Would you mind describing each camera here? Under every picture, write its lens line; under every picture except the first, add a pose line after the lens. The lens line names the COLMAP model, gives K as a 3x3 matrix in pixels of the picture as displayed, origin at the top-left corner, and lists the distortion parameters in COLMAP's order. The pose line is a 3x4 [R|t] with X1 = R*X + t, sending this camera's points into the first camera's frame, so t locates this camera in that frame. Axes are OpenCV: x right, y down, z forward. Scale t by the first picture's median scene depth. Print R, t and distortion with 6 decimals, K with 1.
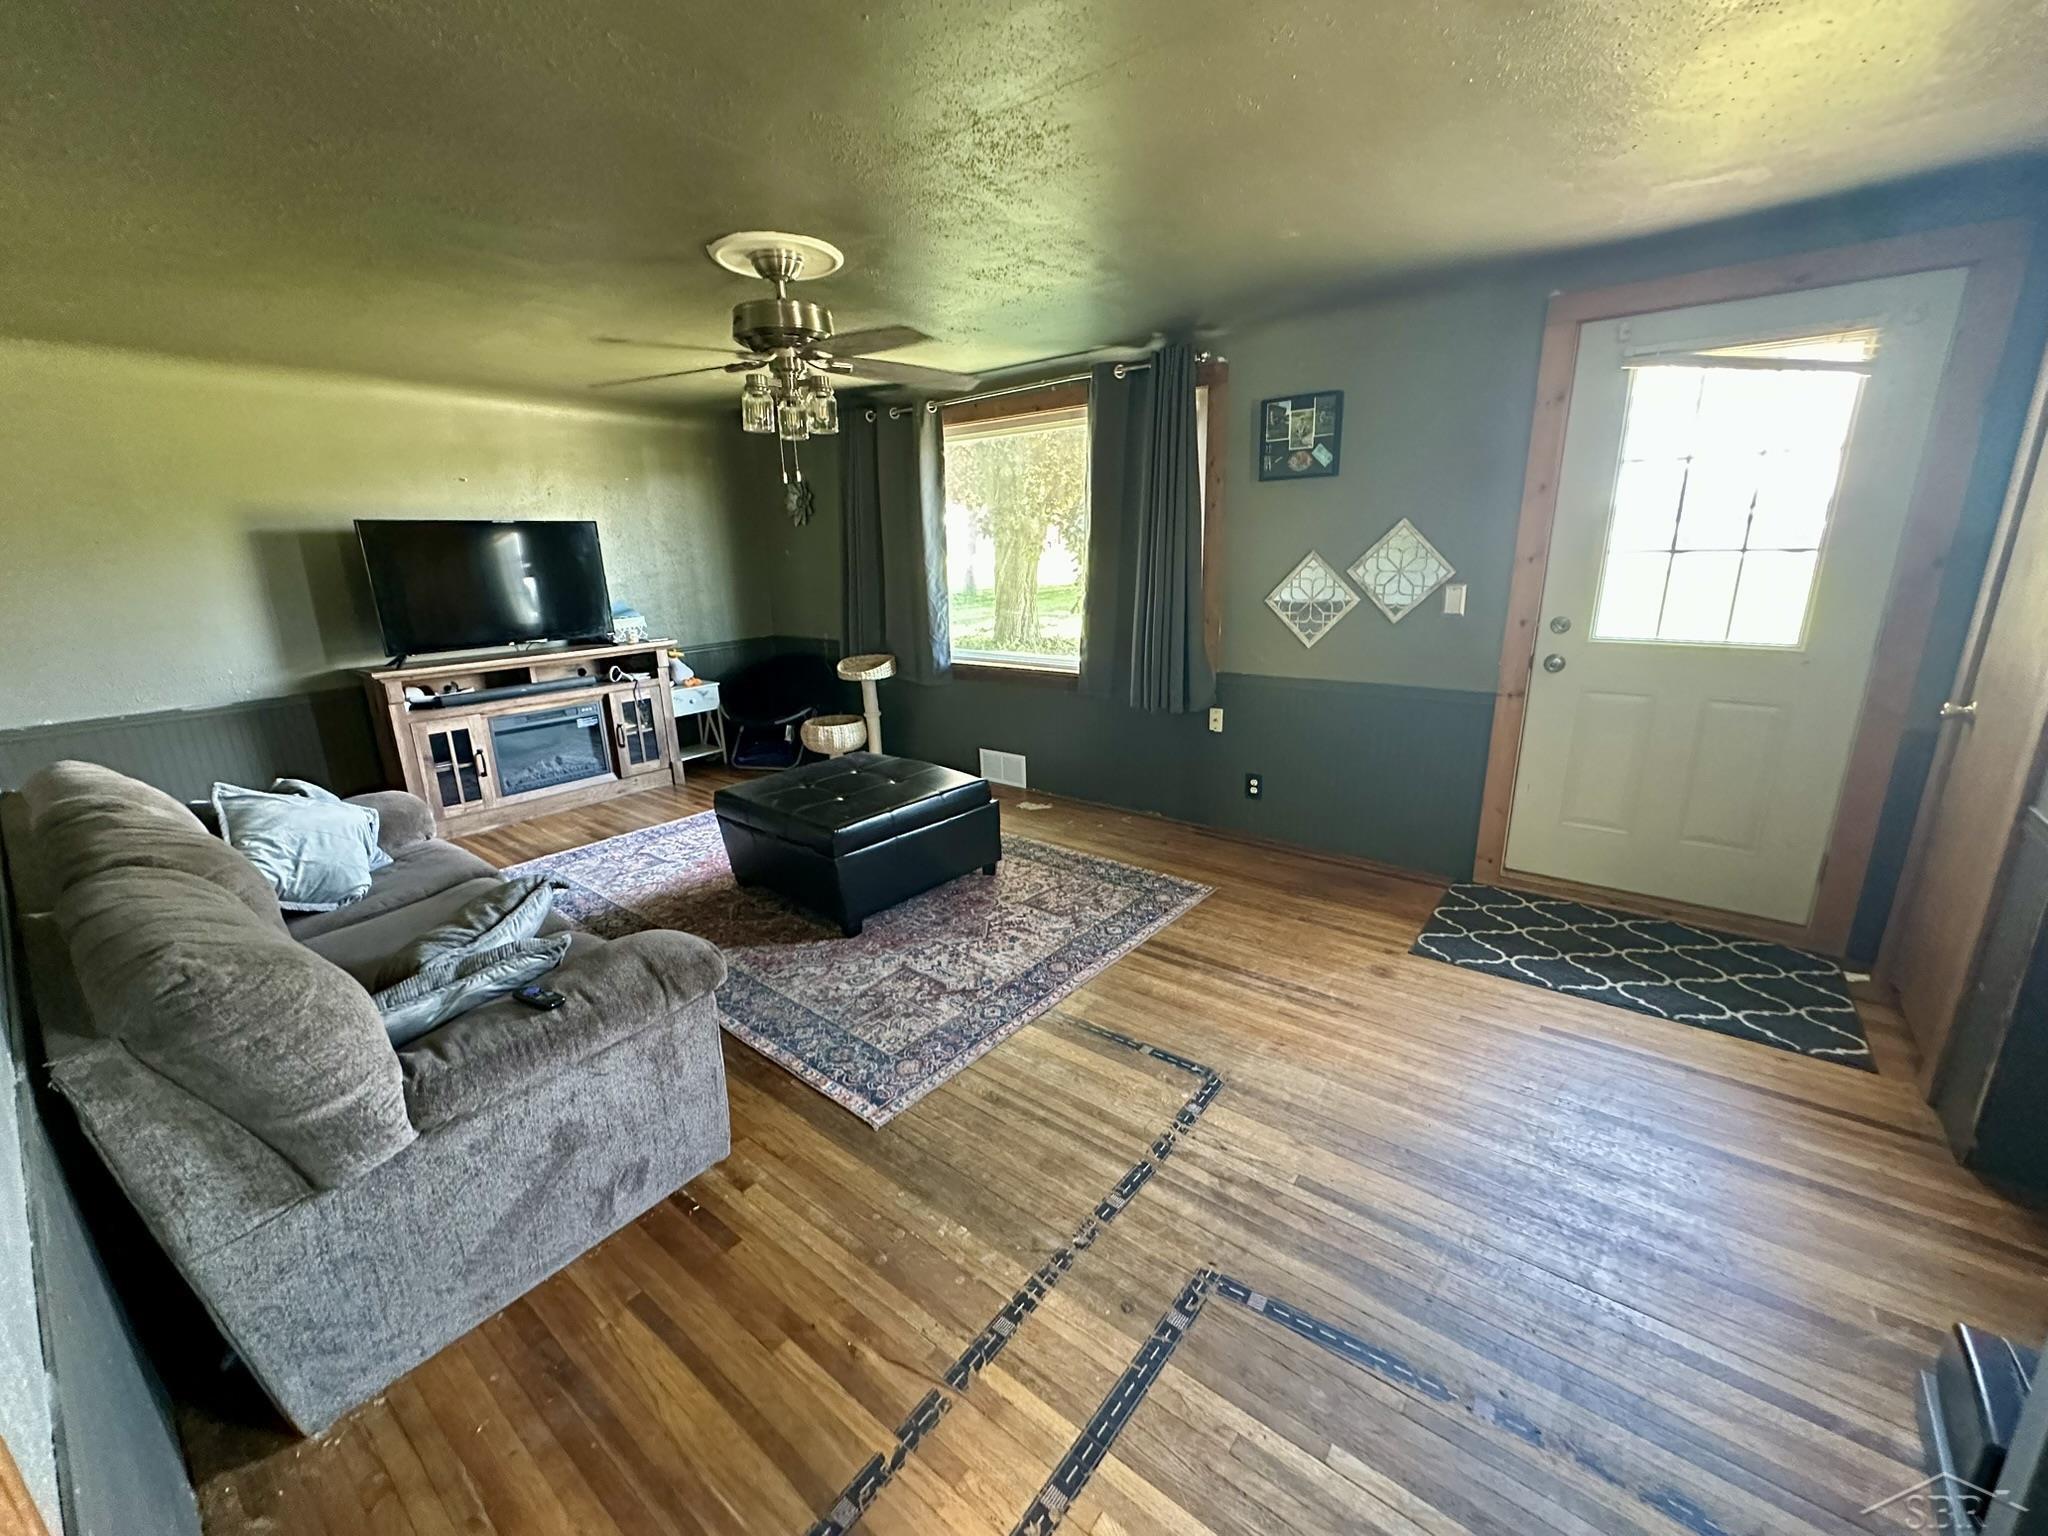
lens RADIAL K [[817.7, 0, 1023.0], [0, 817.7, 769.8], [0, 0, 1]] dist [0.003469, 0.000158]
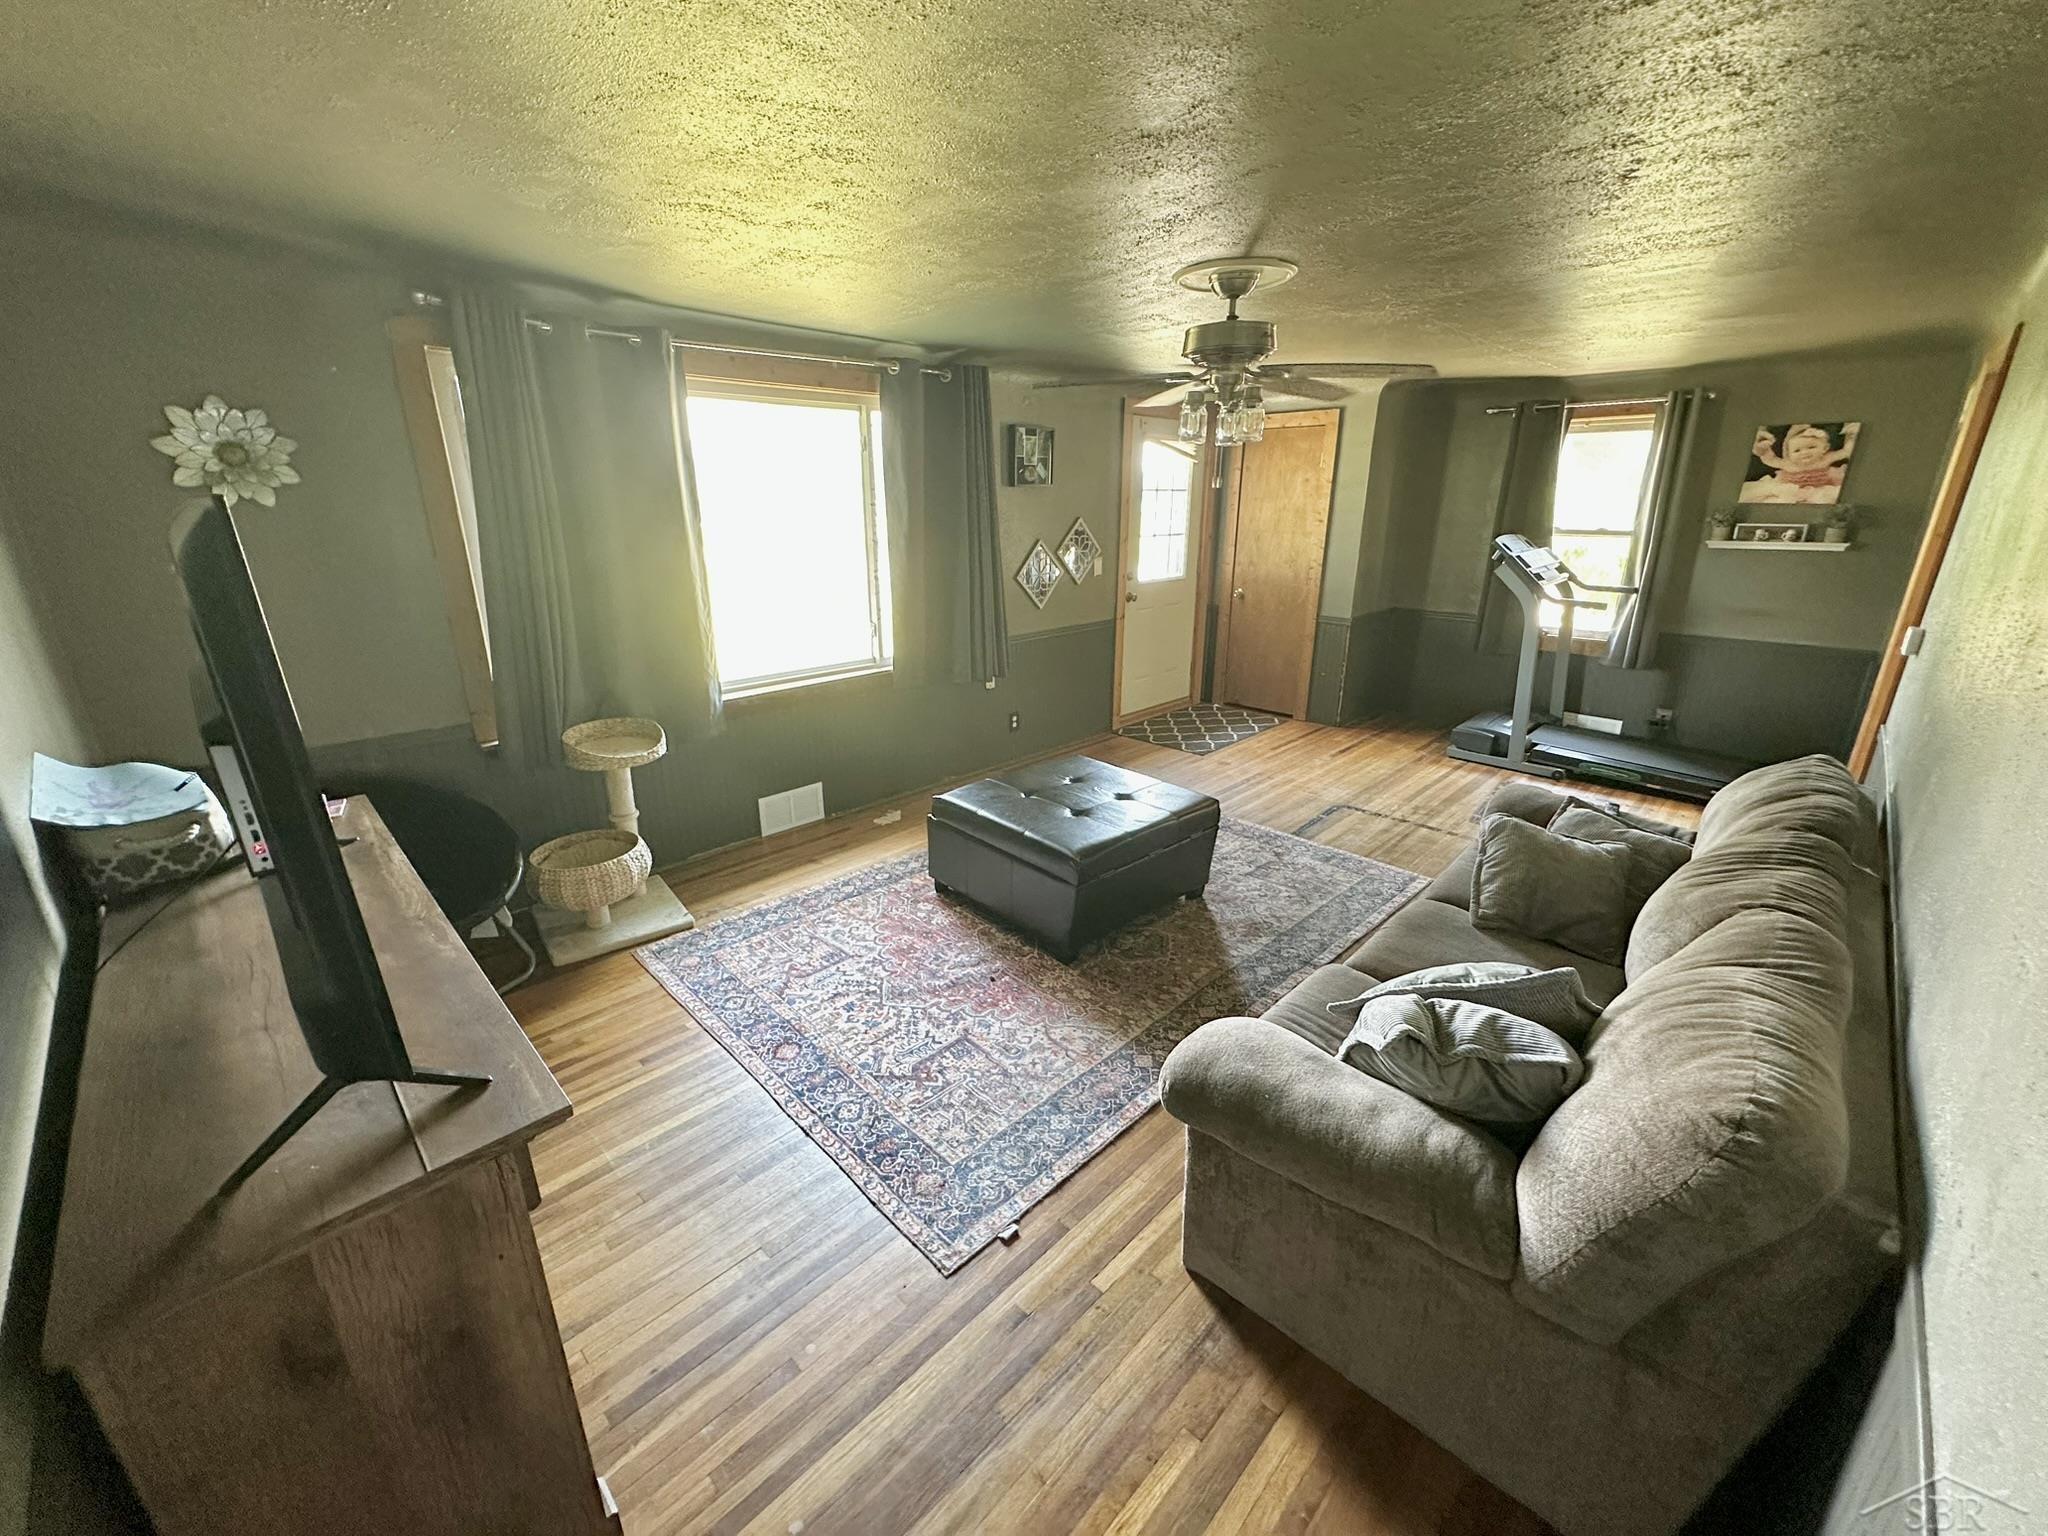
lens RADIAL K [[817.7, 0, 1025.9], [0, 817.7, 768.8], [0, 0, 1]] dist [0.003469, 0.000158]
pose [[0.103508, -0.292691, 0.950588, -1.252564], [0.260456, 0.930348, 0.258098, -0.309464], [-0.959921, 0.220871, 0.172532, 0.998654]]
